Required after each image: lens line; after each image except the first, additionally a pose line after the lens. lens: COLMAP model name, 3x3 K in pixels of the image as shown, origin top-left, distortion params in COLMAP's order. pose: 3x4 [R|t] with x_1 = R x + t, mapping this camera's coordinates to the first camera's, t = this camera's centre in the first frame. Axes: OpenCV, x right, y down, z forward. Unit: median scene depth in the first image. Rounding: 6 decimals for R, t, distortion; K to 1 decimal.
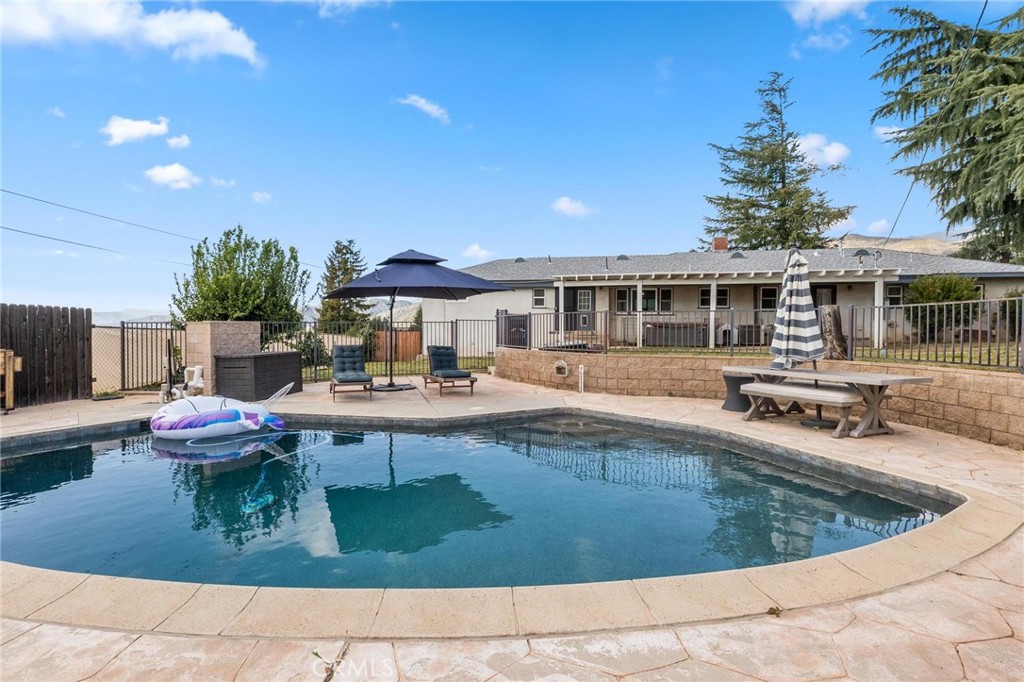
lens RADIAL K [[466.4, 0, 508.1], [0, 466.4, 338.3], [0, 0, 1]] dist [0.007088, 0.000002]
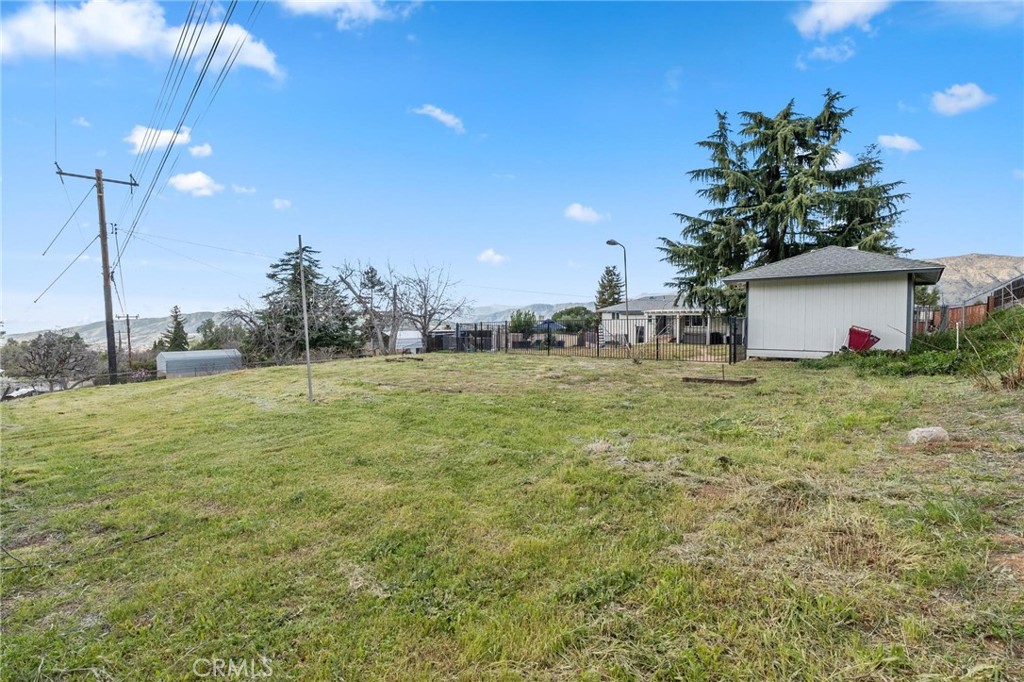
lens RADIAL K [[466.4, 0, 508.1], [0, 466.4, 338.3], [0, 0, 1]] dist [0.007088, 0.000002]
pose [[0.795254, 0.024802, -0.605769, 0.938702], [-0.013108, 0.999633, 0.023721, -0.045143], [0.606134, -0.010924, 0.795287, -1.193512]]
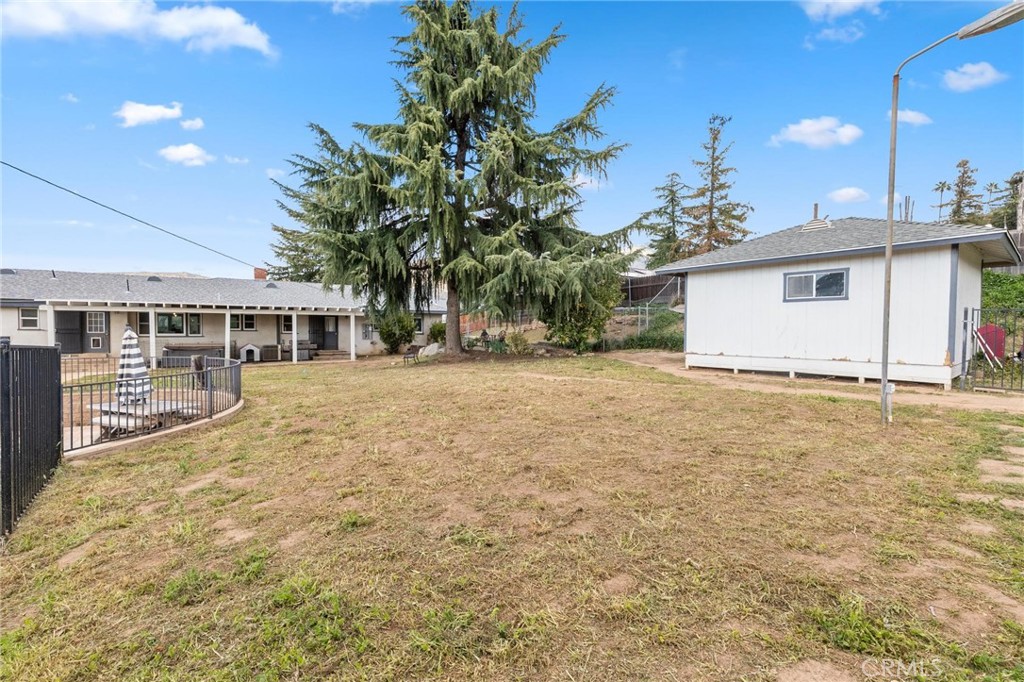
lens RADIAL K [[448.0, 0, 506.5], [0, 448.0, 340.6], [0, 0, 1]] dist [0.012589, 0.000003]
pose [[0.734134, -0.019595, 0.678722, 0.165373], [0.013127, 0.999806, 0.014665, -0.049834], [-0.678878, -0.001857, 0.734249, -0.314070]]
